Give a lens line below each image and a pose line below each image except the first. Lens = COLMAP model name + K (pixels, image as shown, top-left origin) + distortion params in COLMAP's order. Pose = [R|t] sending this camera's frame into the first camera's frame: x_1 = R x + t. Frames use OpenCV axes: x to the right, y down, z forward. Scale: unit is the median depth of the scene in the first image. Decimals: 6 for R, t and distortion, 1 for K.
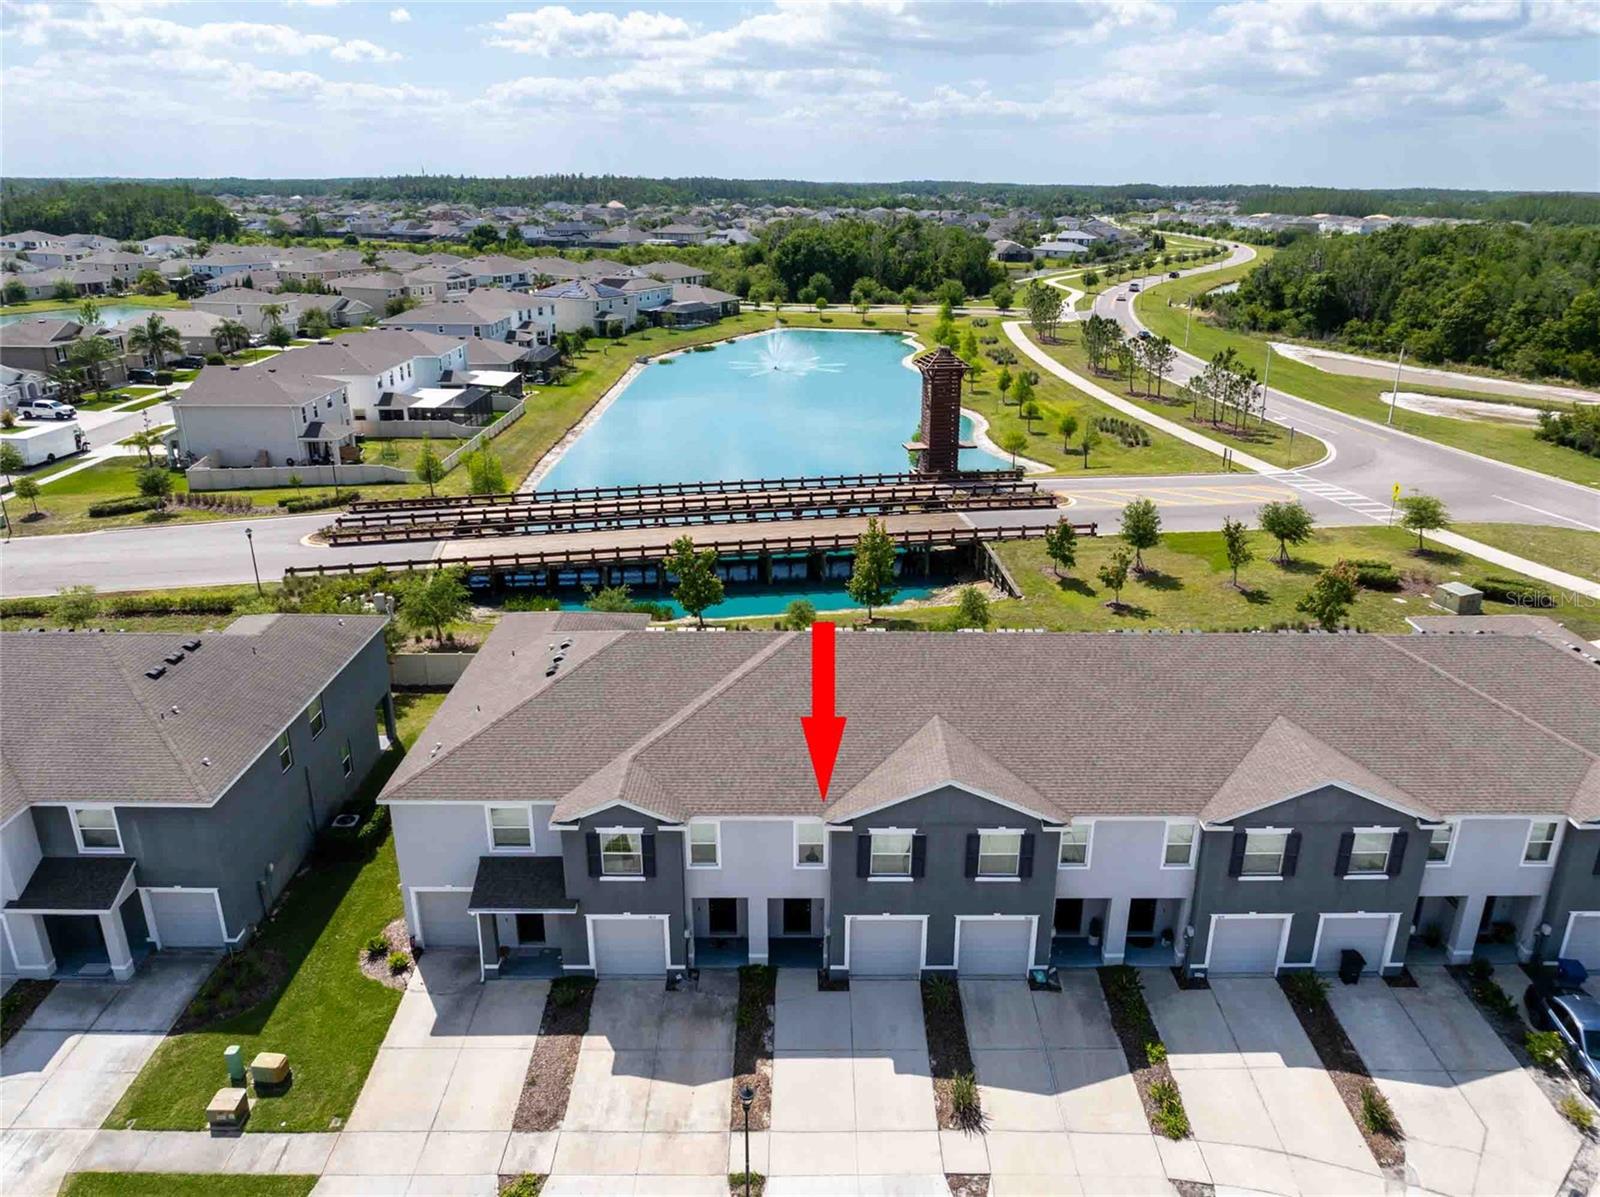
lens RADIAL K [[1149.2, 0, 816.7], [0, 1149.2, 613.1], [0, 0, 1]] dist [-0.028047, 0.005039]
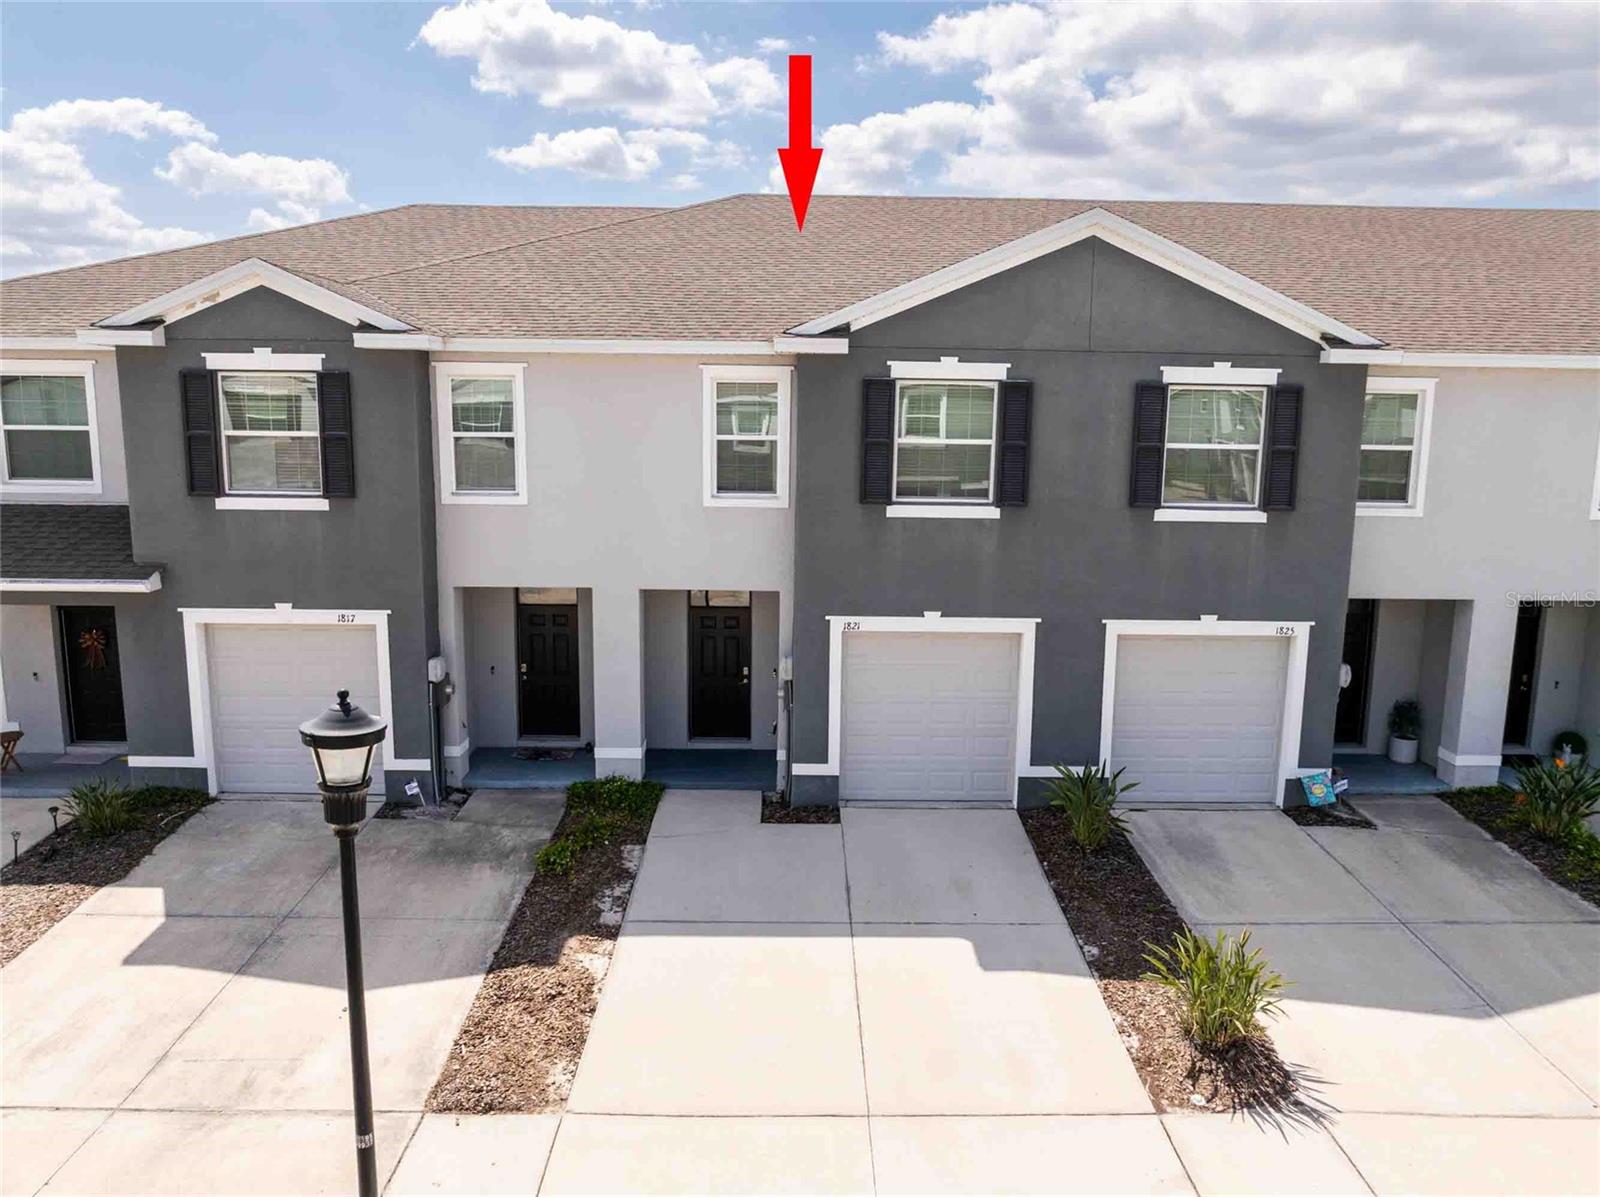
lens RADIAL K [[1125.4, 0, 800.0], [0, 1125.4, 598.5], [0, 0, 1]] dist [-0.028055, 0.007855]
pose [[0.999973, 0.007223, -0.000976, 0.014812], [-0.007273, 0.980045, -0.198642, 0.334685], [-0.000478, 0.198644, 0.980072, 0.613619]]
